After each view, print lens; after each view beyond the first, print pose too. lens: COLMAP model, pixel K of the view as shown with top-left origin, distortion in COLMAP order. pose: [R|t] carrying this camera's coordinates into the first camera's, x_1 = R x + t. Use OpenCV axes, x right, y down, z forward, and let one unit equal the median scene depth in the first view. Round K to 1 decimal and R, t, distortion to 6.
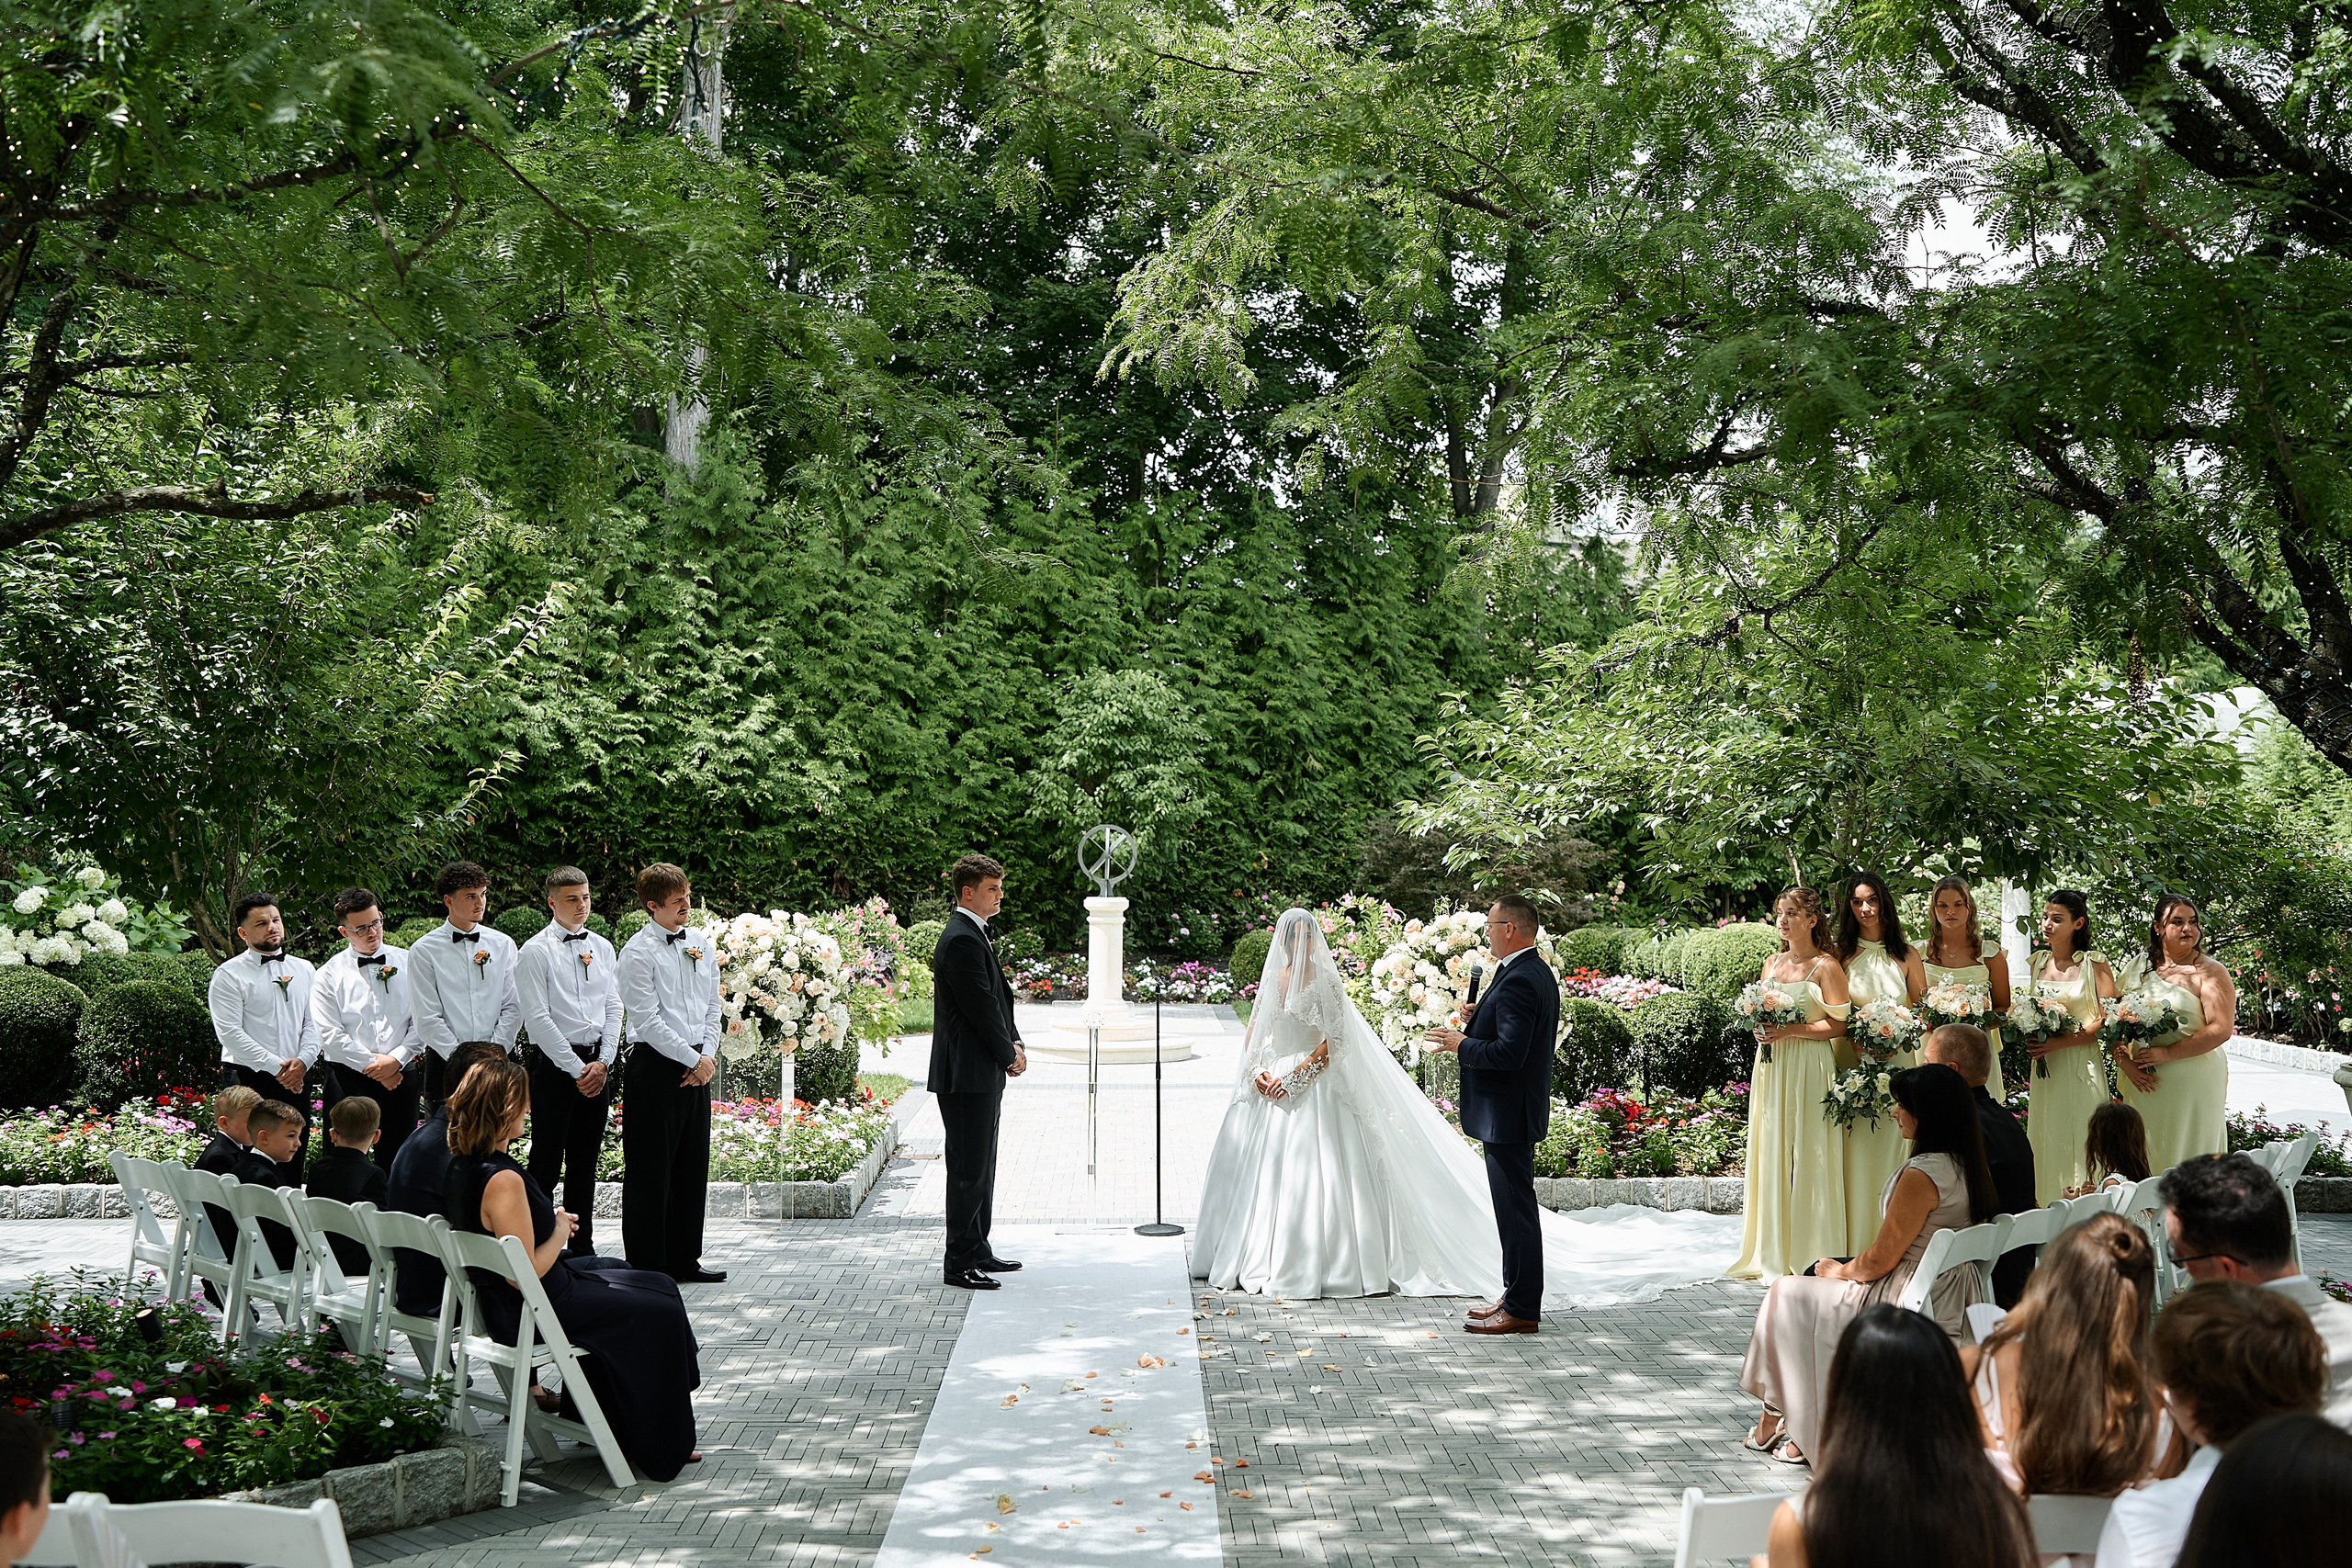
lens RADIAL K [[2353.1, 0, 1178.4], [0, 2353.1, 779.1], [0, 0, 1]] dist [0.007346, 0.000000]
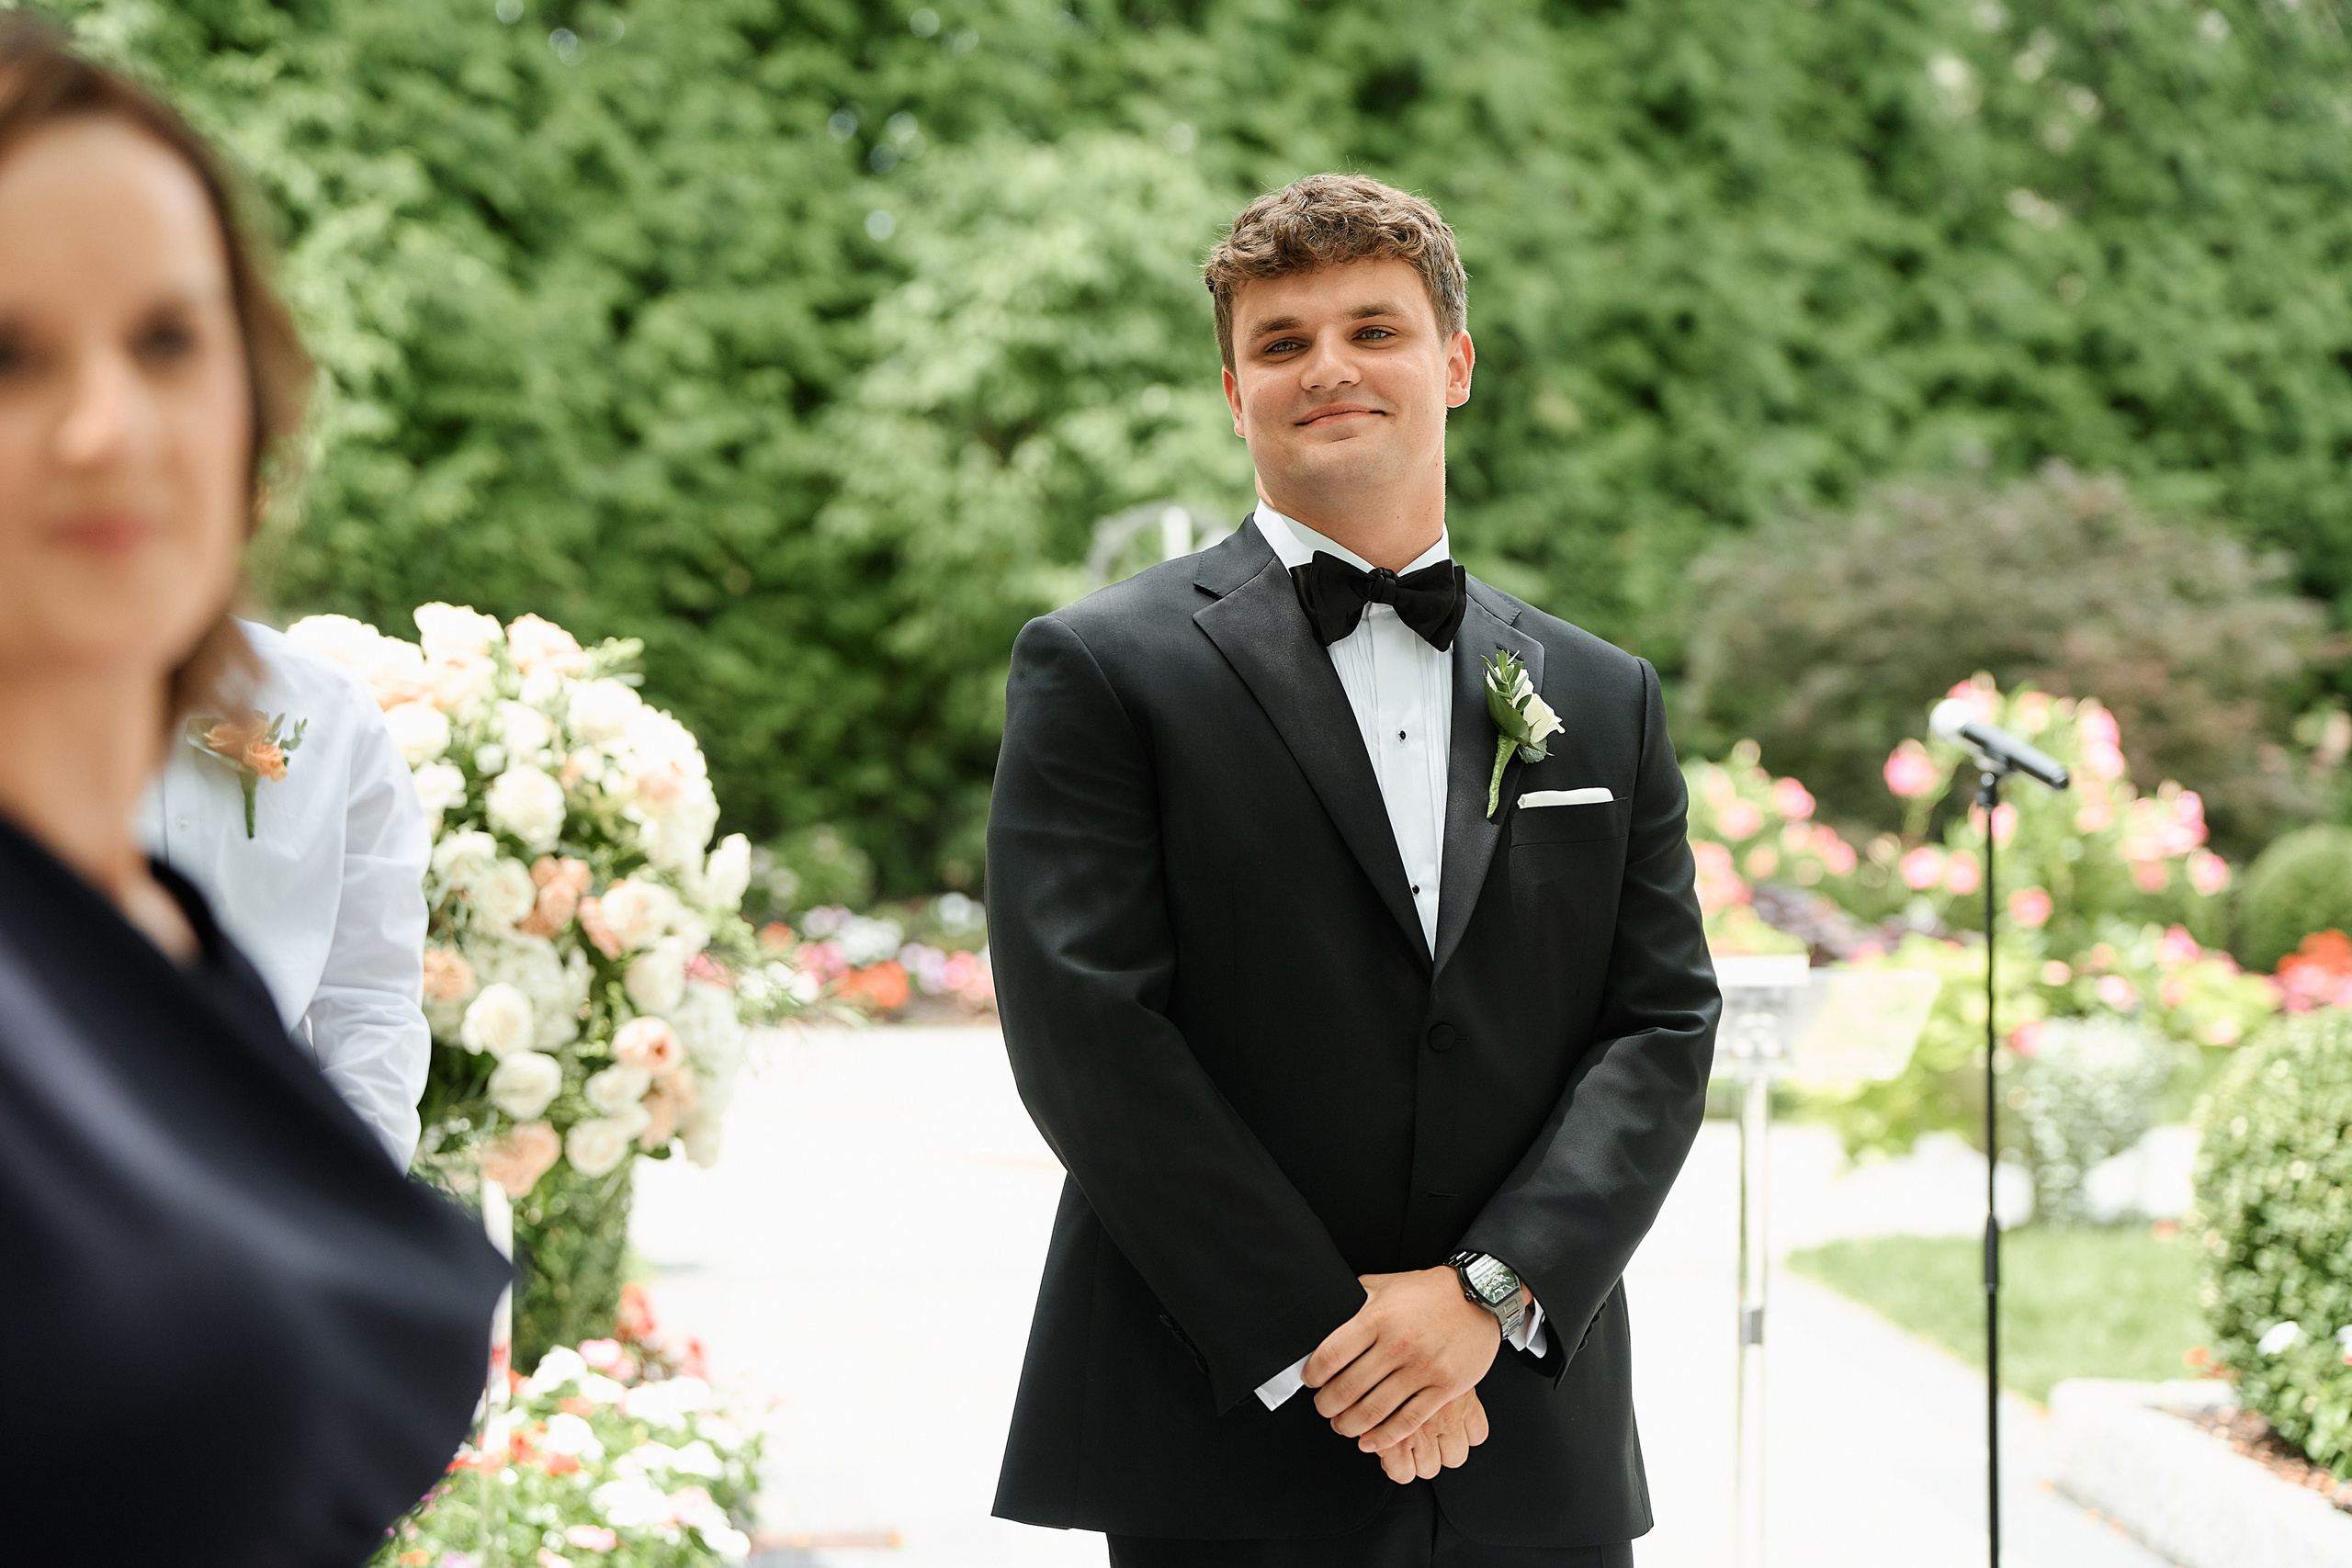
lens RADIAL K [[5272.2, 0, 1175.3], [0, 5272.2, 788.3], [0, 0, 1]] dist [0.340457, 0.000000]
pose [[0.999188, 0.000972, 0.040285, -0.042429], [-0.002792, 0.998976, 0.045163, 0.017891], [-0.040200, -0.045239, 0.998167, 0.160905]]
